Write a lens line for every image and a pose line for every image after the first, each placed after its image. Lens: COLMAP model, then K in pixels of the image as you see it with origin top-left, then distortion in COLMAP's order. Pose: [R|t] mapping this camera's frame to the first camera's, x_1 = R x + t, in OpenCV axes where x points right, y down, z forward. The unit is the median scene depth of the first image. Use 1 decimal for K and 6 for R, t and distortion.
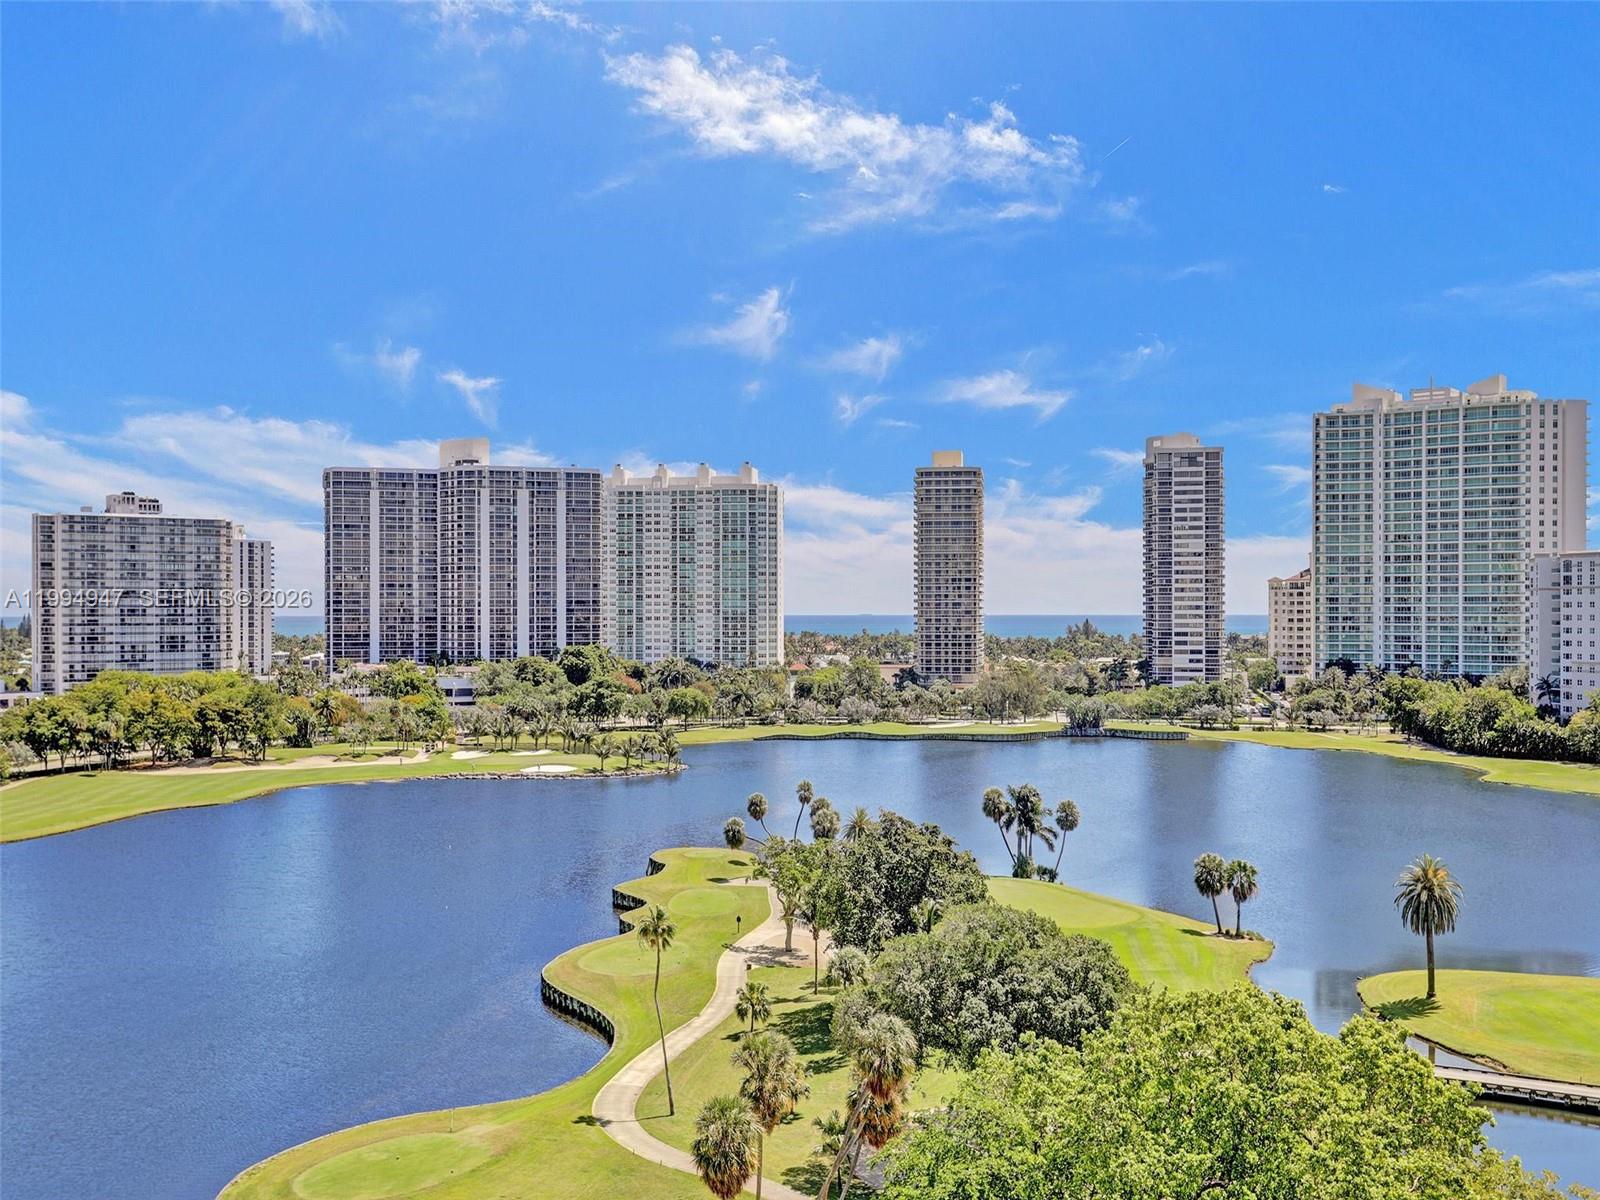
lens RADIAL K [[1900.1, 0, 800.0], [0, 1900.1, 600.0], [0, 0, 1]] dist [-0.018632, 0.013655]
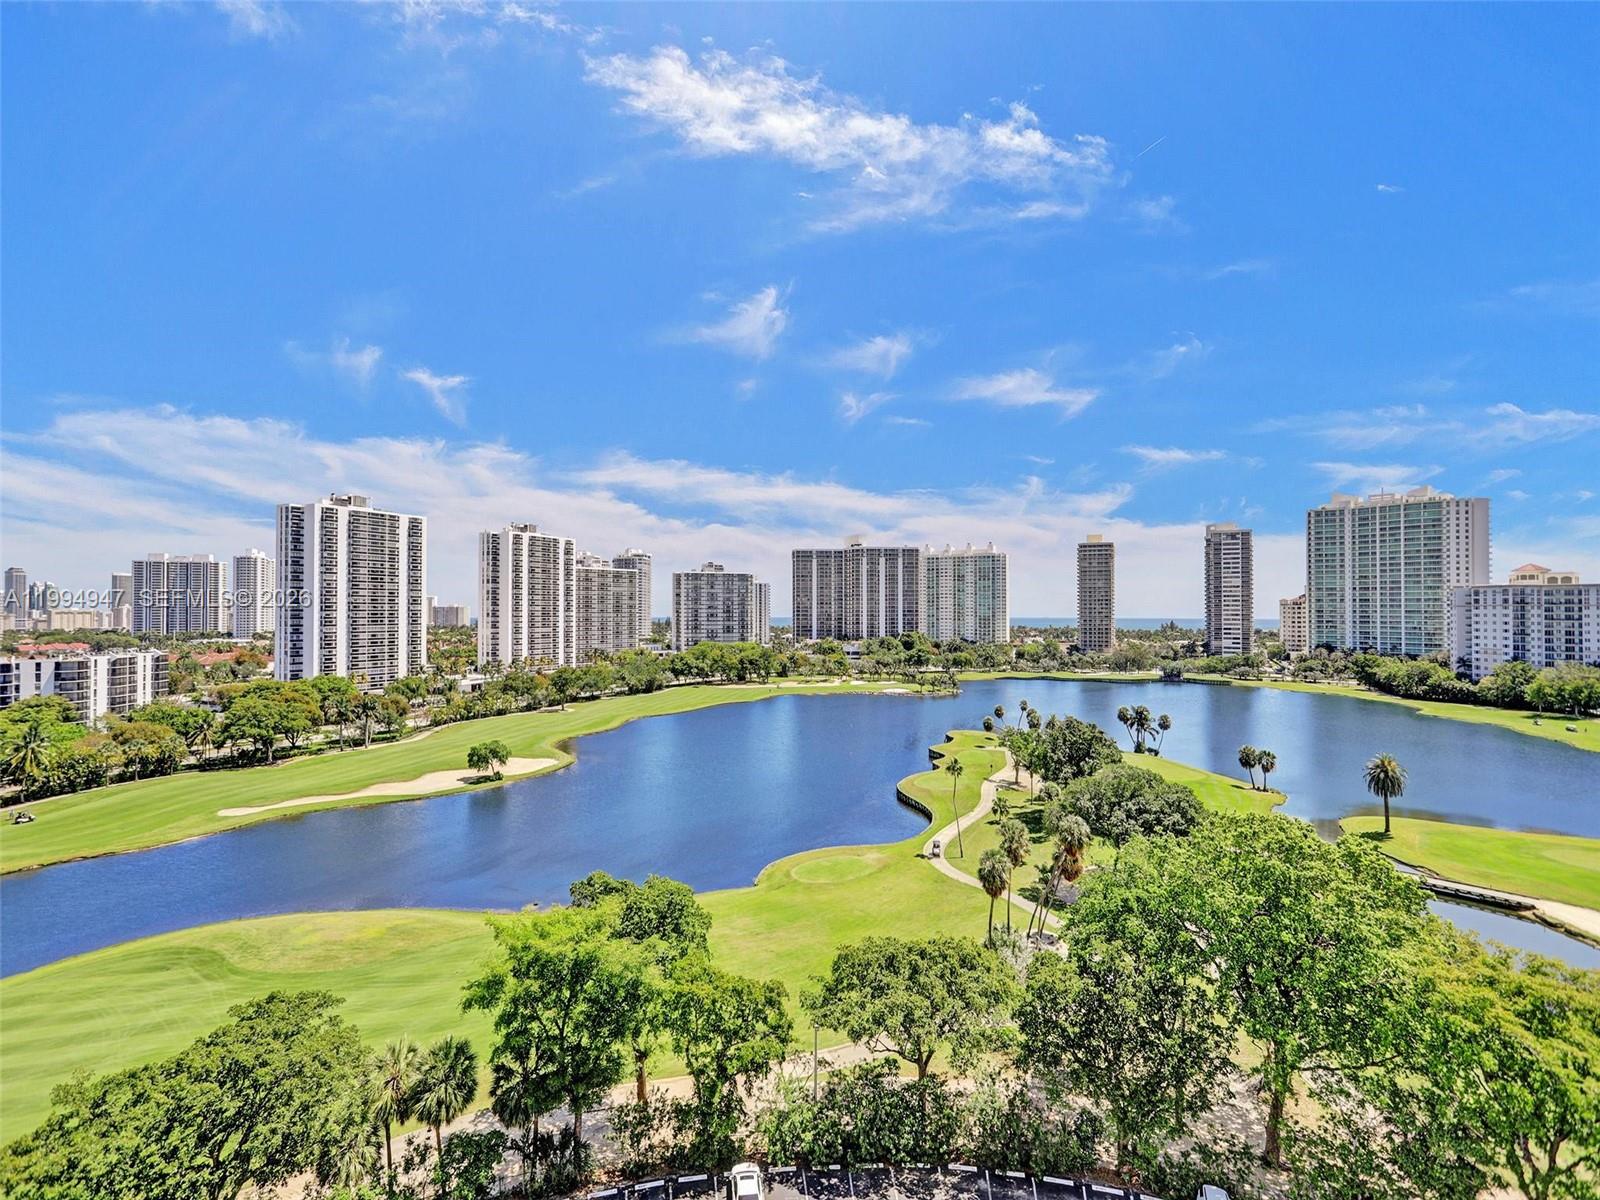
lens RADIAL K [[793.4, 0, 797.2], [0, 793.4, 598.5], [0, 0, 1]] dist [0.021845, 0.000867]
pose [[0.954490, -0.005359, -0.298195, 0.028733], [0.000370, 0.999859, -0.016787, 0.002206], [0.298243, 0.015913, 0.954357, 0.137197]]
